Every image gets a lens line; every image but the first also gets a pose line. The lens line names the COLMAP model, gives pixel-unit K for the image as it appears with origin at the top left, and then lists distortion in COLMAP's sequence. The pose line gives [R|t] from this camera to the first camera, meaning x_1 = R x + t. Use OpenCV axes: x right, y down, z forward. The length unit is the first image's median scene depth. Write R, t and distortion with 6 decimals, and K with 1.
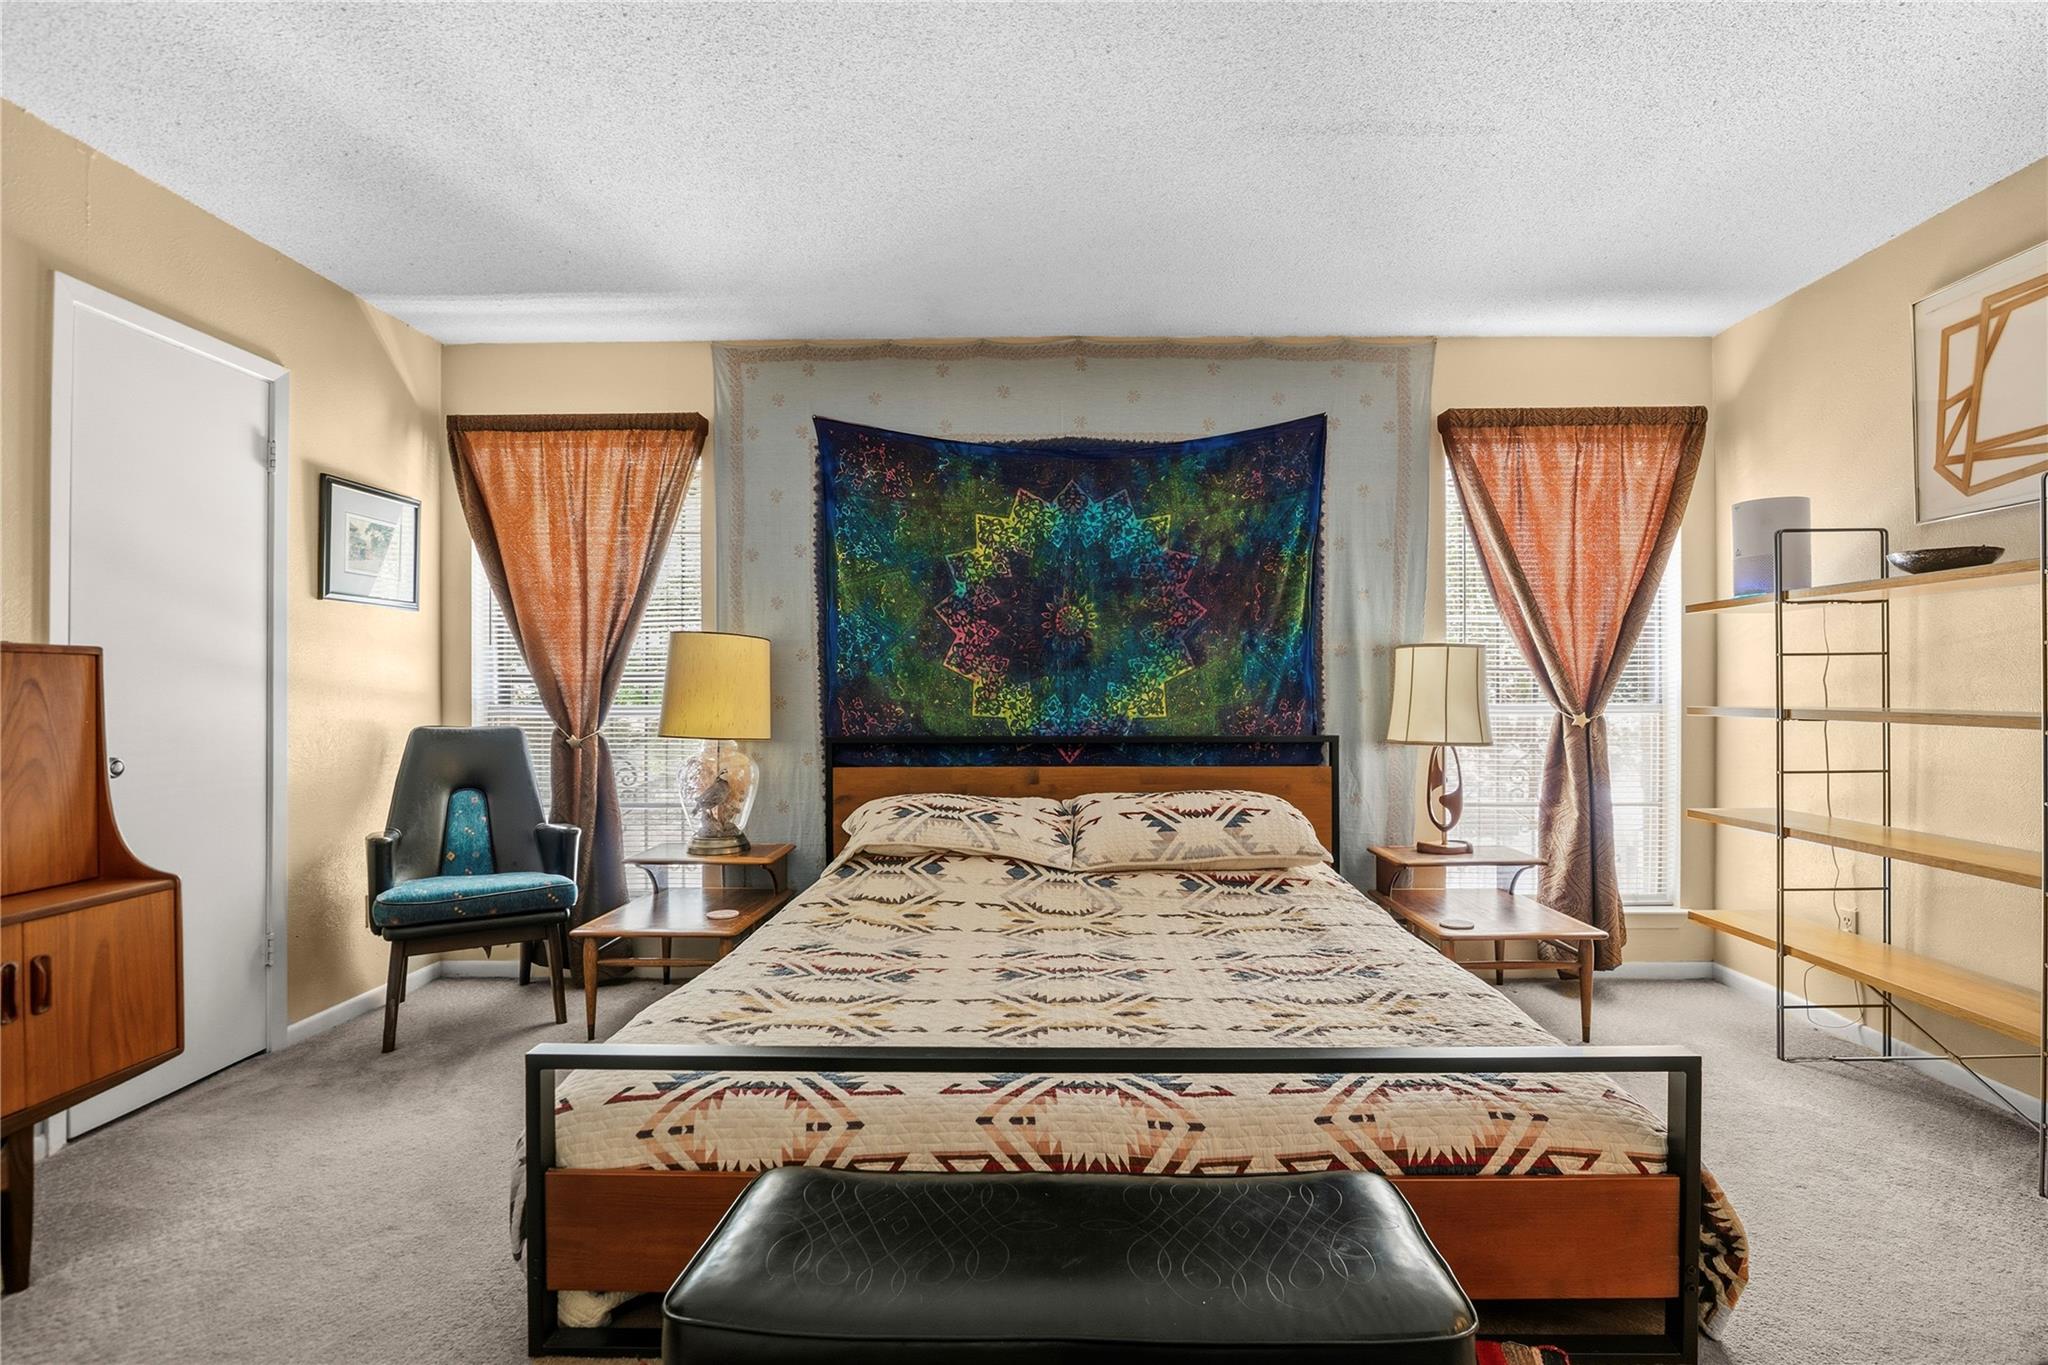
lens RADIAL K [[958.3, 0, 1039.7], [0, 958.3, 685.5], [0, 0, 1]] dist [-0.023670, 0.002104]
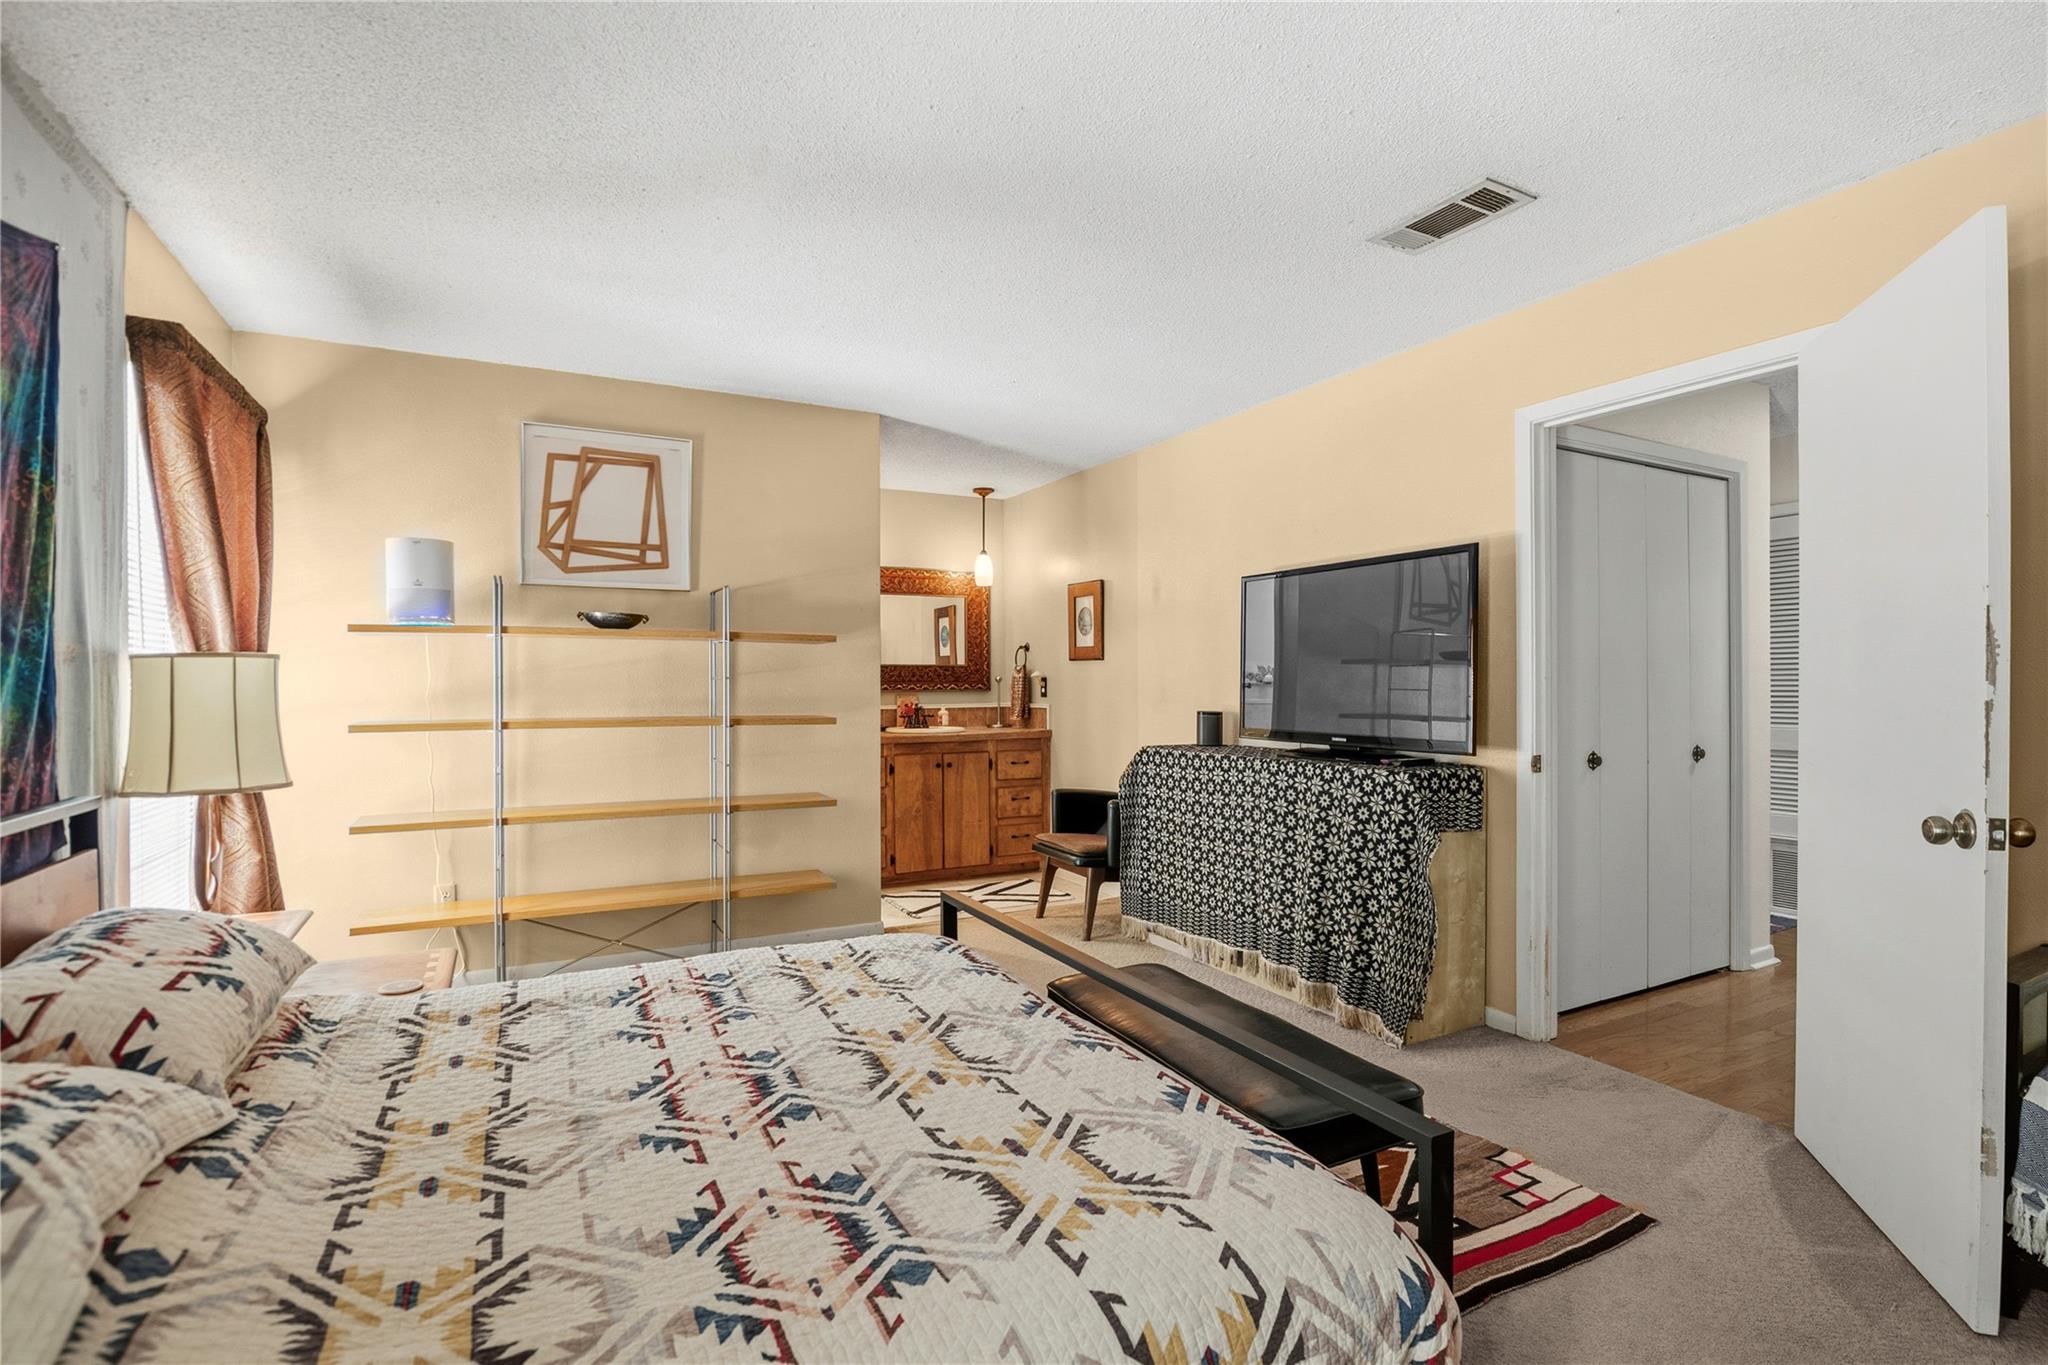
lens RADIAL K [[958.3, 0, 1036.3], [0, 958.3, 685.1], [0, 0, 1]] dist [-0.023670, 0.002104]
pose [[-0.482305, -0.002070, 0.876001, -0.694727], [-0.003706, 0.999993, 0.000323, -0.028213], [-0.875995, -0.003091, -0.482310, 1.078536]]
